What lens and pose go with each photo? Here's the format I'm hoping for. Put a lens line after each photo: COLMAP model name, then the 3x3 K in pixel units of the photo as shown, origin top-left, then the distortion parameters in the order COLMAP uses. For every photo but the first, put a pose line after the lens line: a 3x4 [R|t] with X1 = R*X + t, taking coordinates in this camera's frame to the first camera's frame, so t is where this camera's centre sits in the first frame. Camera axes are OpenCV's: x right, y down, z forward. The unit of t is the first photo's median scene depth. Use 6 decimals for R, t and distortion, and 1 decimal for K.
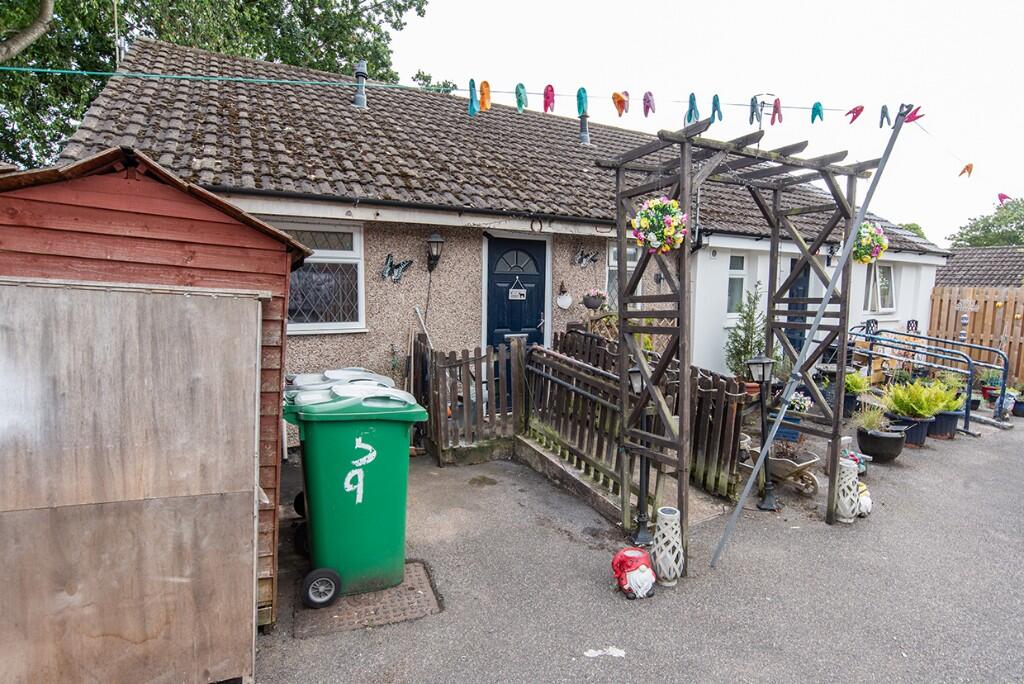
lens RADIAL K [[526.5, 0, 516.6], [0, 526.5, 343.2], [0, 0, 1]] dist [-0.046160, 0.021597]
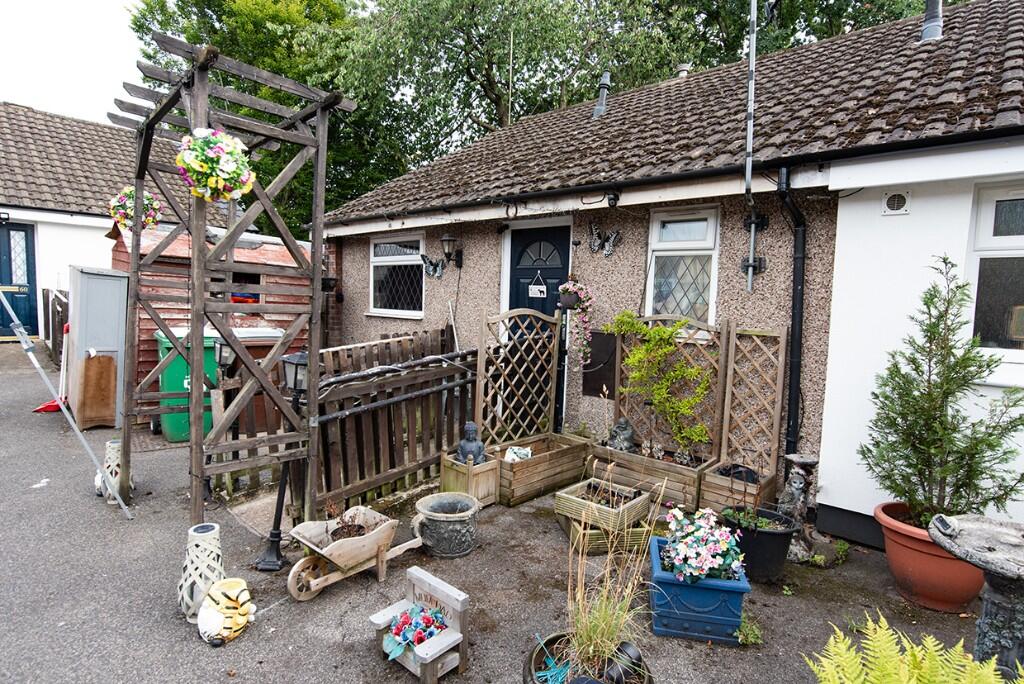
lens RADIAL K [[526.5, 0, 516.6], [0, 526.5, 343.2], [0, 0, 1]] dist [-0.046160, 0.021597]
pose [[0.333742, 0.079397, -0.939315, 1.847973], [-0.133412, 0.990395, 0.036312, -0.079457], [0.933176, 0.113197, 0.341129, 1.546066]]
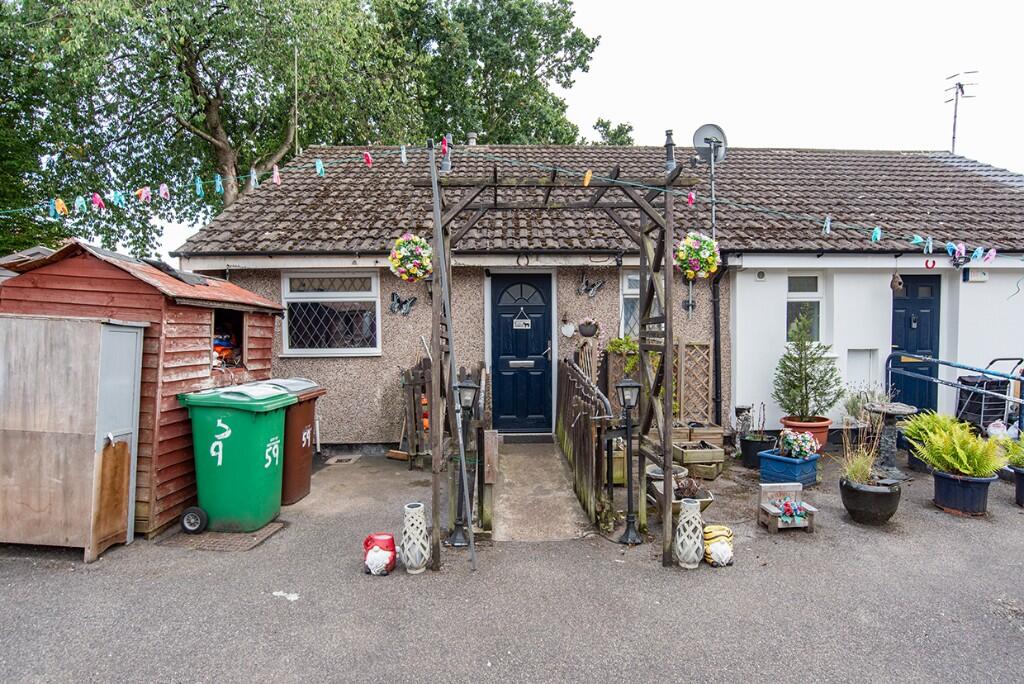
lens RADIAL K [[526.5, 0, 516.6], [0, 526.5, 343.2], [0, 0, 1]] dist [-0.046160, 0.021597]
pose [[0.895564, -0.003561, -0.444918, 1.077833], [-0.028290, 0.997489, -0.064928, 0.039492], [0.444032, 0.070734, 0.893215, 0.061692]]
